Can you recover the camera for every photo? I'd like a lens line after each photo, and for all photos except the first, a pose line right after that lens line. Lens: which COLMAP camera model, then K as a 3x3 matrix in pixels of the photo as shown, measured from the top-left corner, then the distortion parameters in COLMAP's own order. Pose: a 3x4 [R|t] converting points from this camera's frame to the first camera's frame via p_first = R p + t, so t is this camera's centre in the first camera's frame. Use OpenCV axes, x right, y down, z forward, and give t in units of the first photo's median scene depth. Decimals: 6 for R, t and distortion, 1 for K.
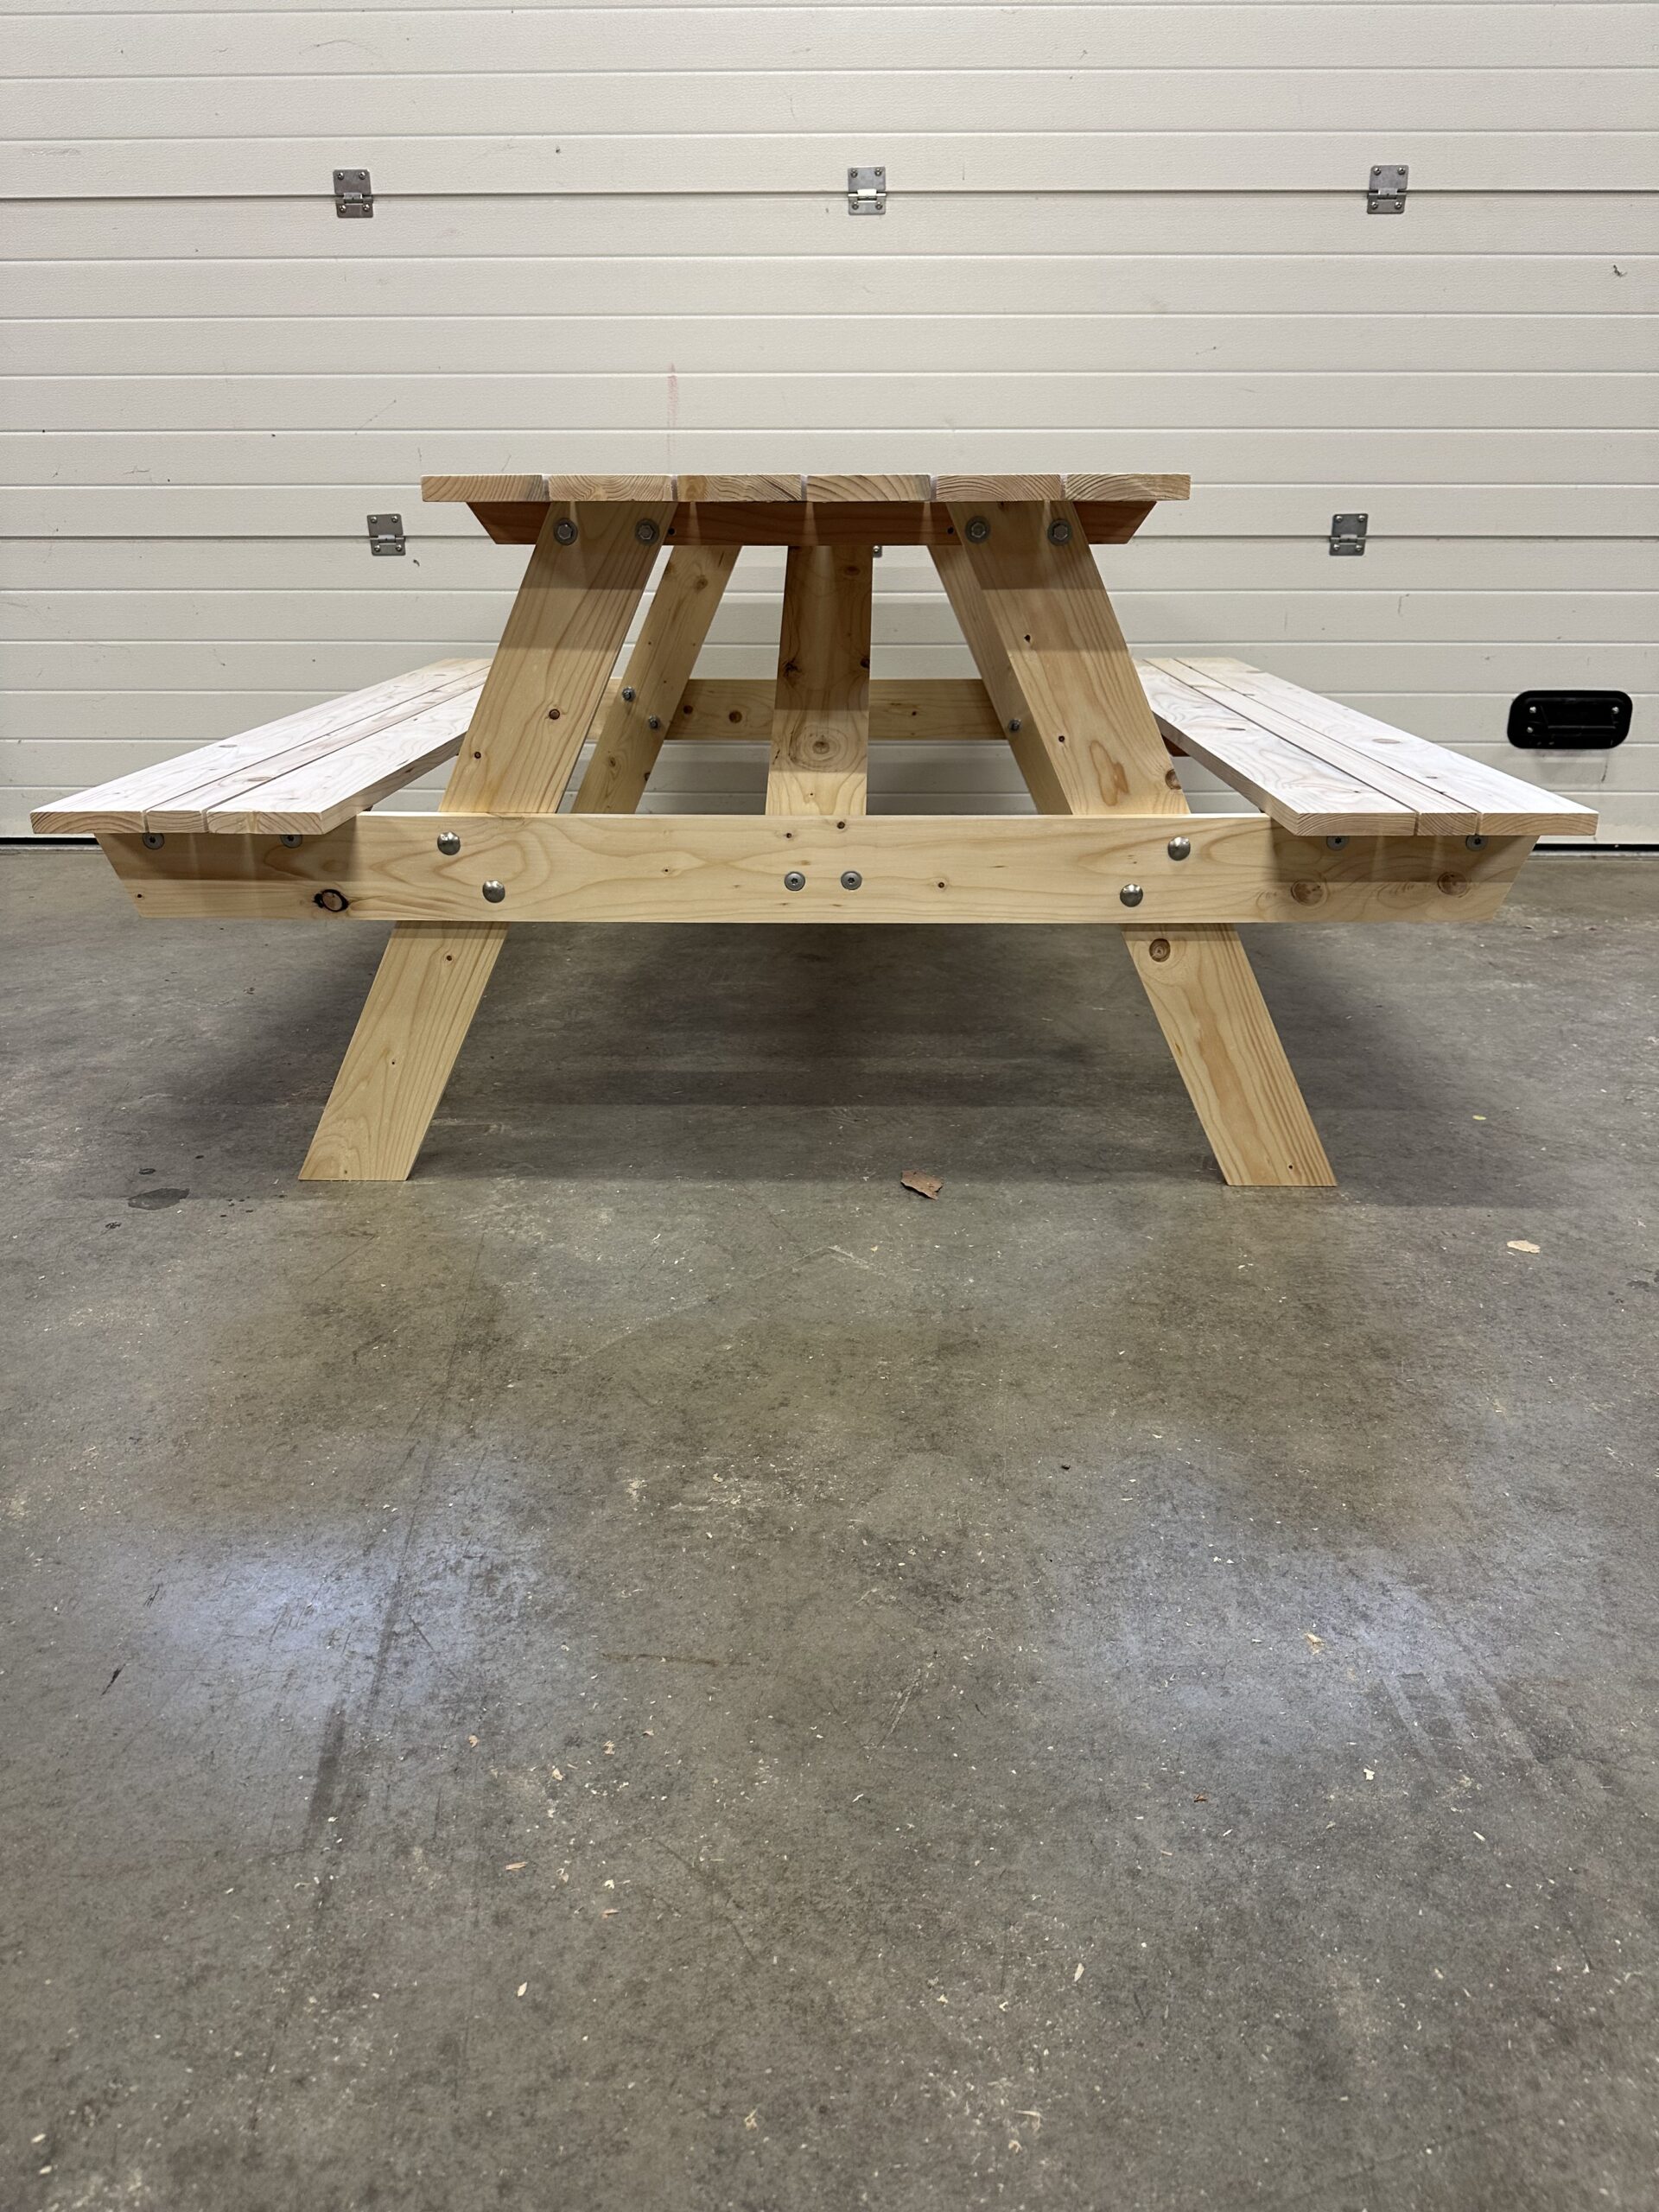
lens RADIAL K [[1577.8, 0, 828.1], [0, 1577.8, 1112.8], [0, 0, 1]] dist [0.013120, -0.029820]
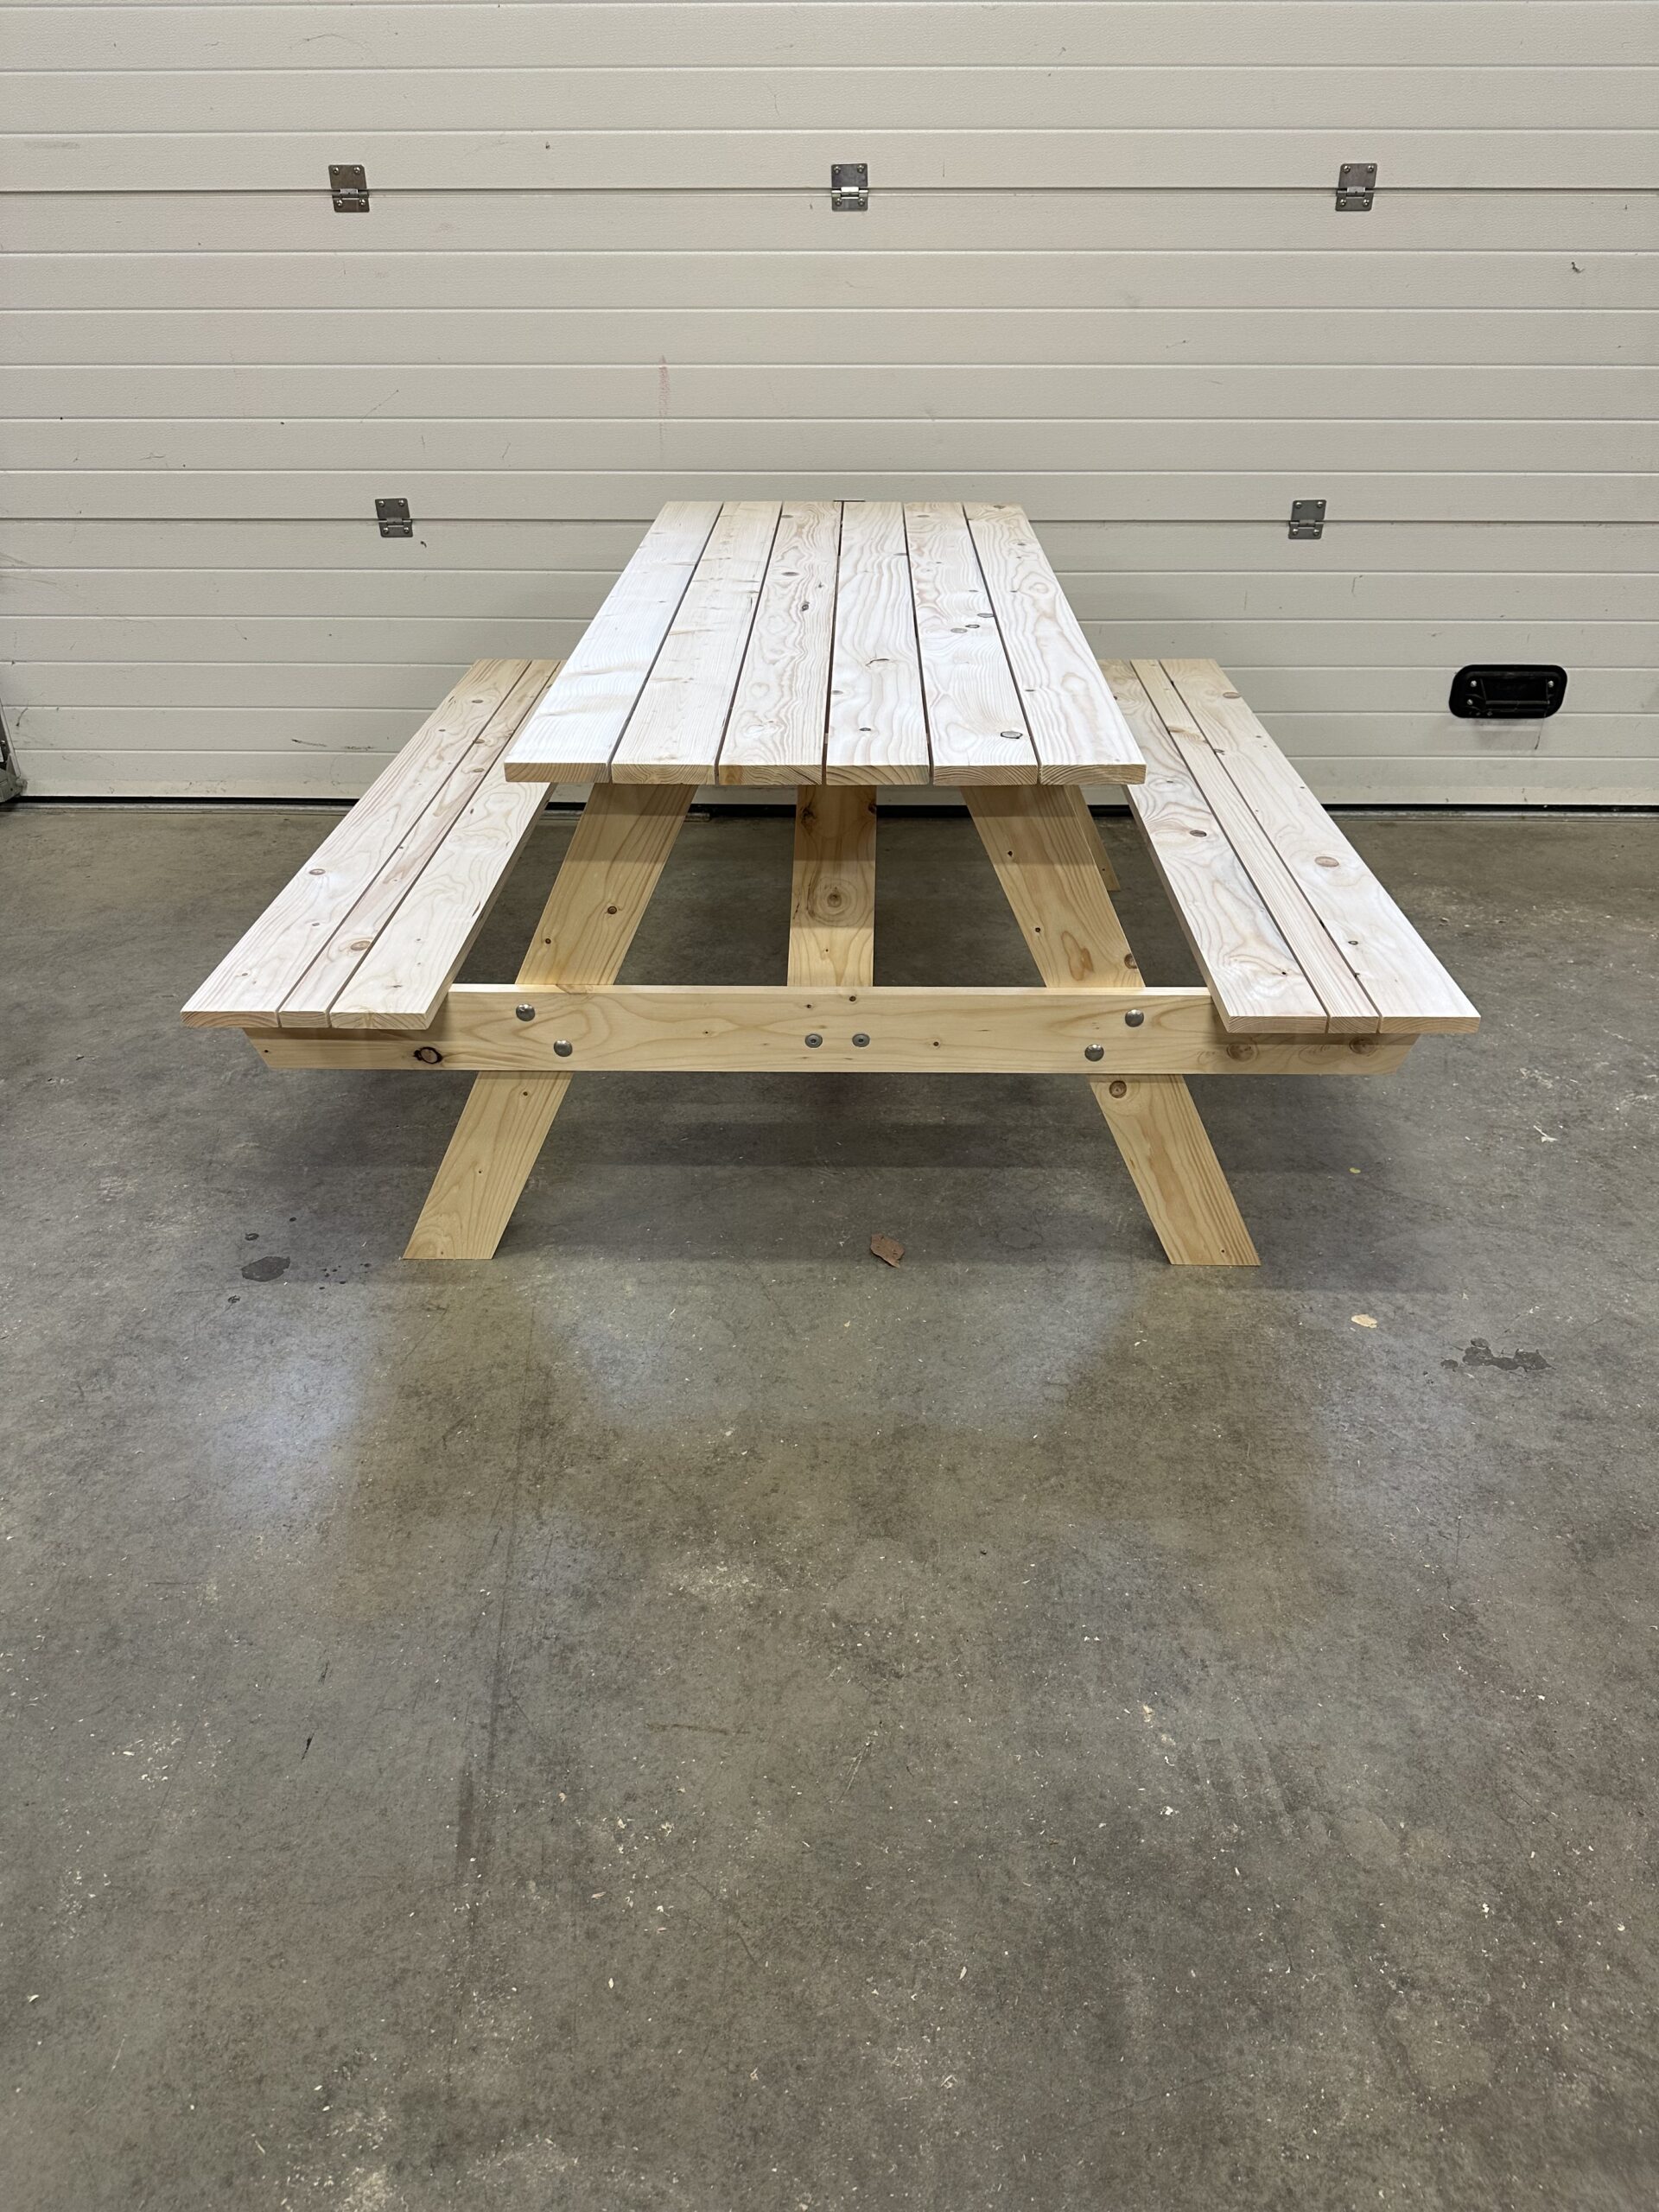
lens RADIAL K [[1577.8, 0, 825.0], [0, 1577.8, 1123.5], [0, 0, 1]] dist [0.013120, -0.029820]
pose [[0.999998, -0.001928, 0.000711, 0.015085], [0.001783, 0.986084, 0.166241, -0.365017], [-0.001022, -0.166239, 0.986085, -0.269978]]
